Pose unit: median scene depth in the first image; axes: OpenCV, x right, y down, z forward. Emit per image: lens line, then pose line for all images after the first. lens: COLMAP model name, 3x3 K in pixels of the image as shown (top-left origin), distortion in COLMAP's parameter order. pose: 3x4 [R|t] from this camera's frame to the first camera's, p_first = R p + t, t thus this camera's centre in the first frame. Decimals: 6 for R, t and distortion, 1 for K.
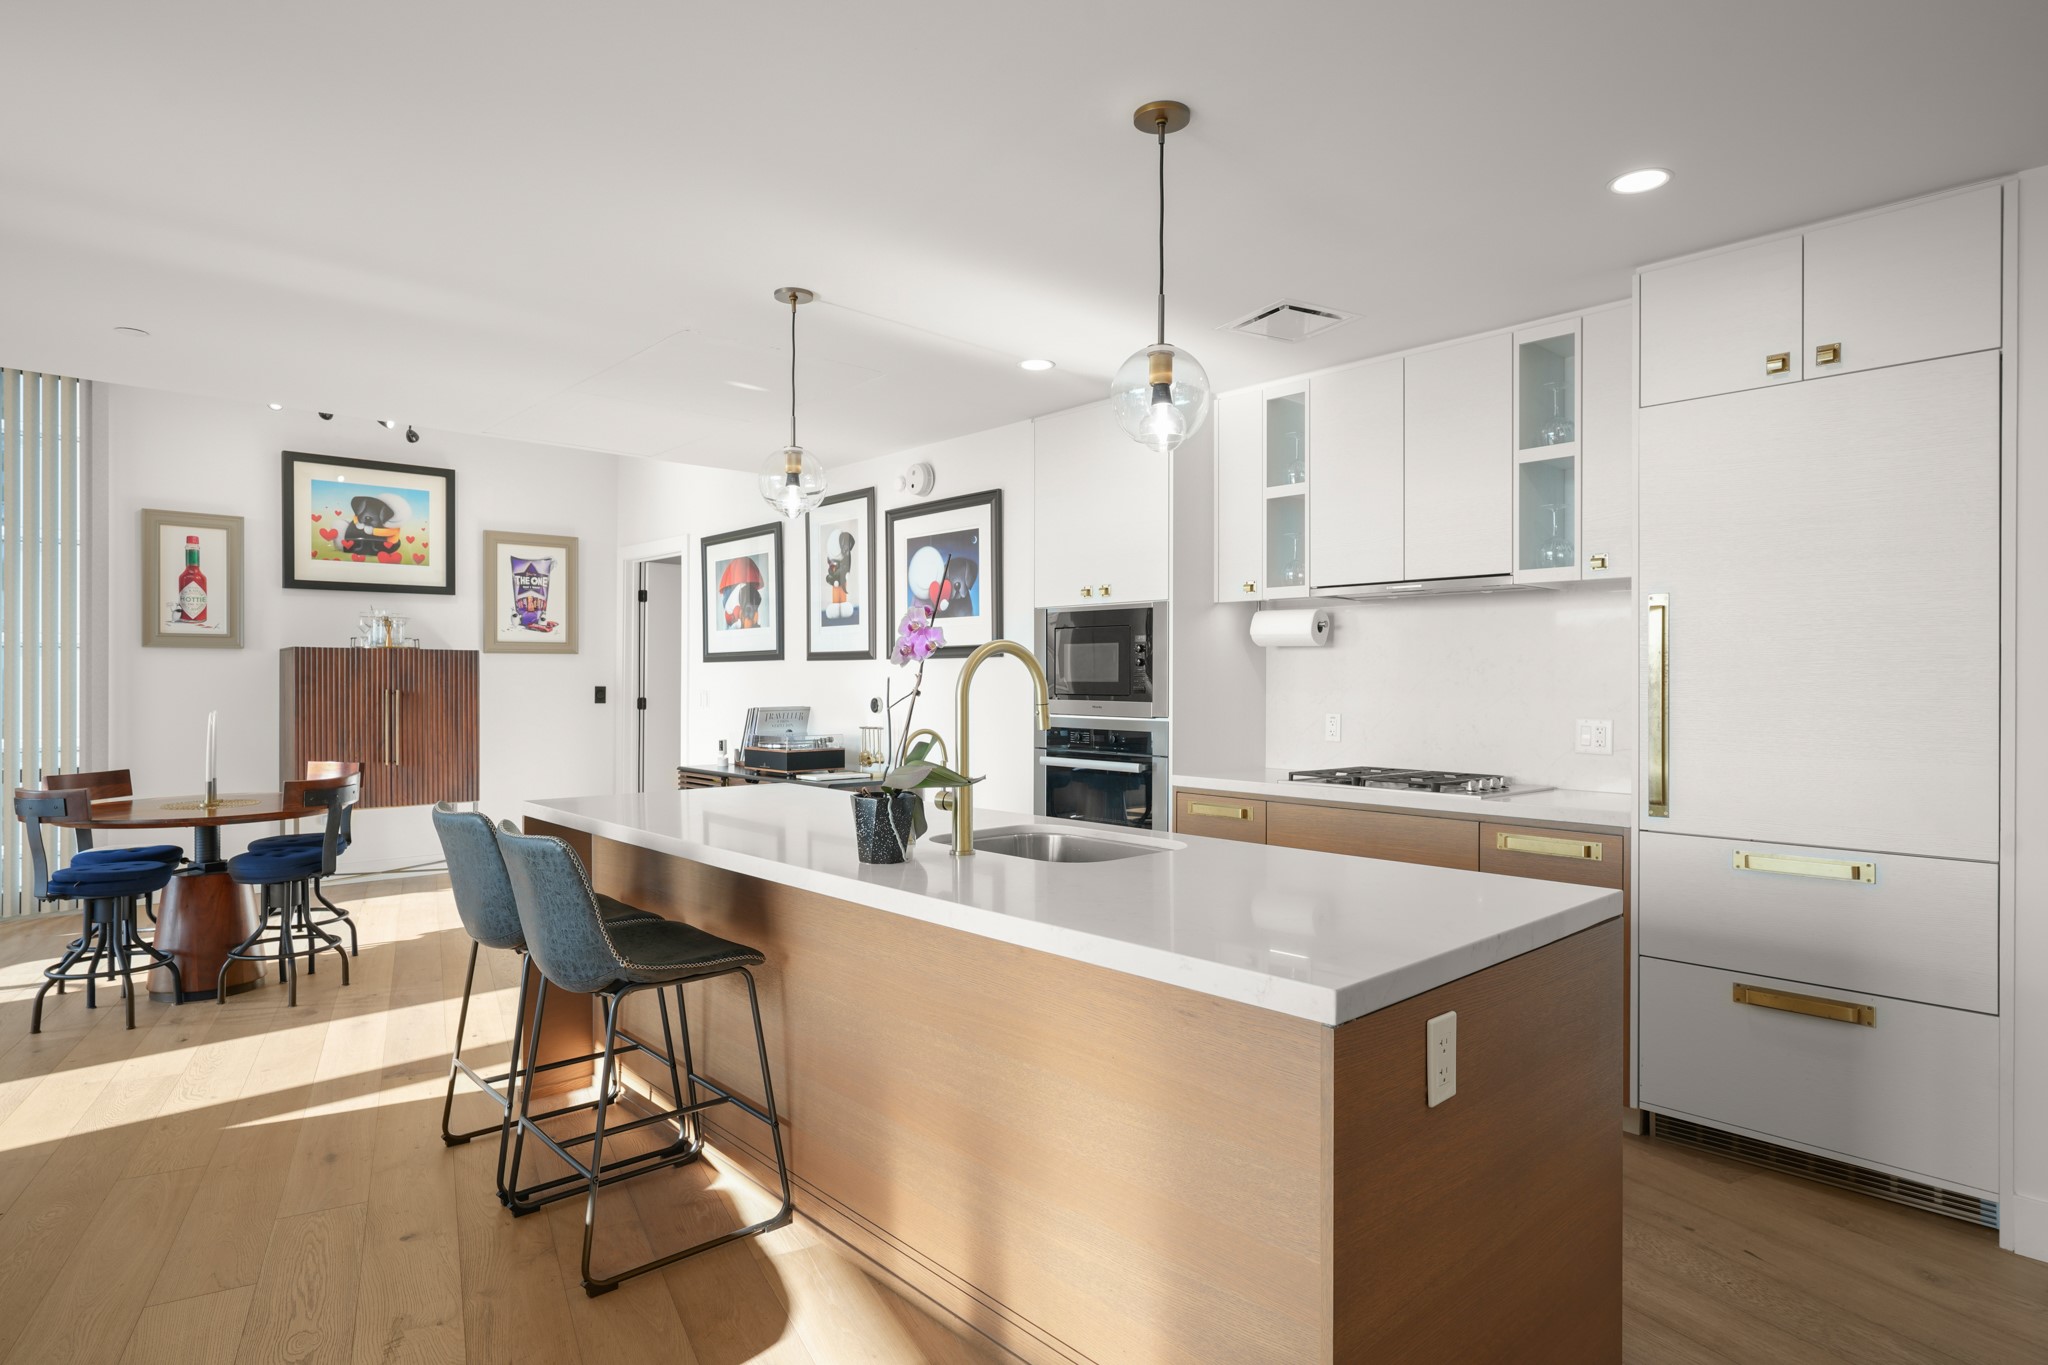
lens RADIAL K [[1120.8, 0, 1019.1], [0, 1120.8, 690.6], [0, 0, 1]] dist [-0.007468, -0.000415]
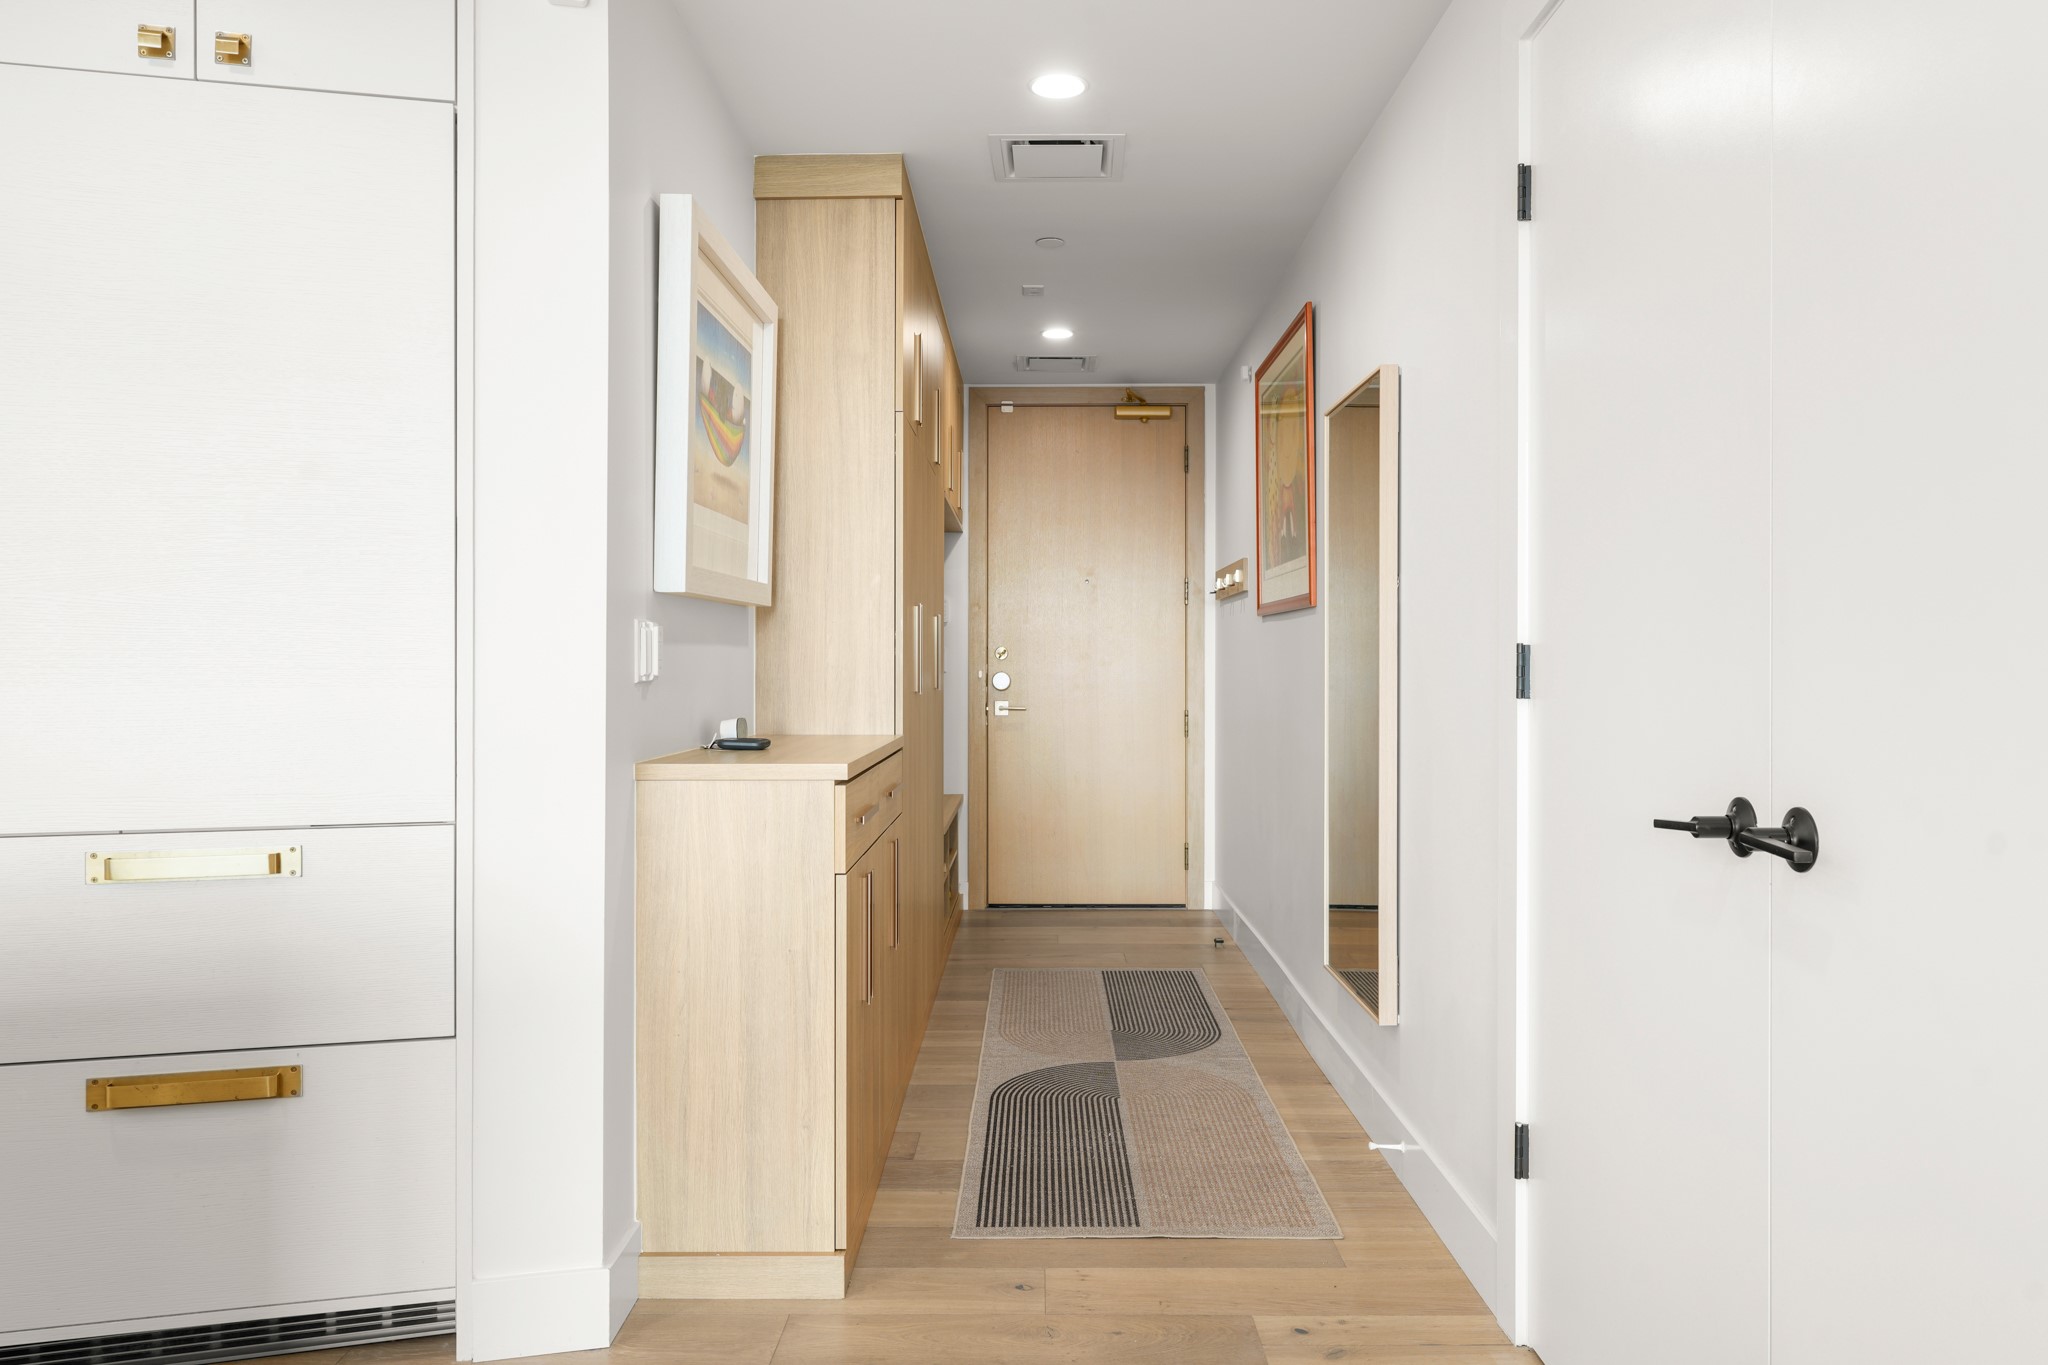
lens RADIAL K [[1458.2, 0, 1019.3], [0, 1458.2, 650.4], [0, 0, 1]] dist [0.005666, 0.000199]
pose [[0.461983, 0.004207, 0.886879, 0.198406], [0.006667, 0.999944, -0.008216, 0.049711], [-0.886864, 0.009708, 0.461929, 0.225619]]
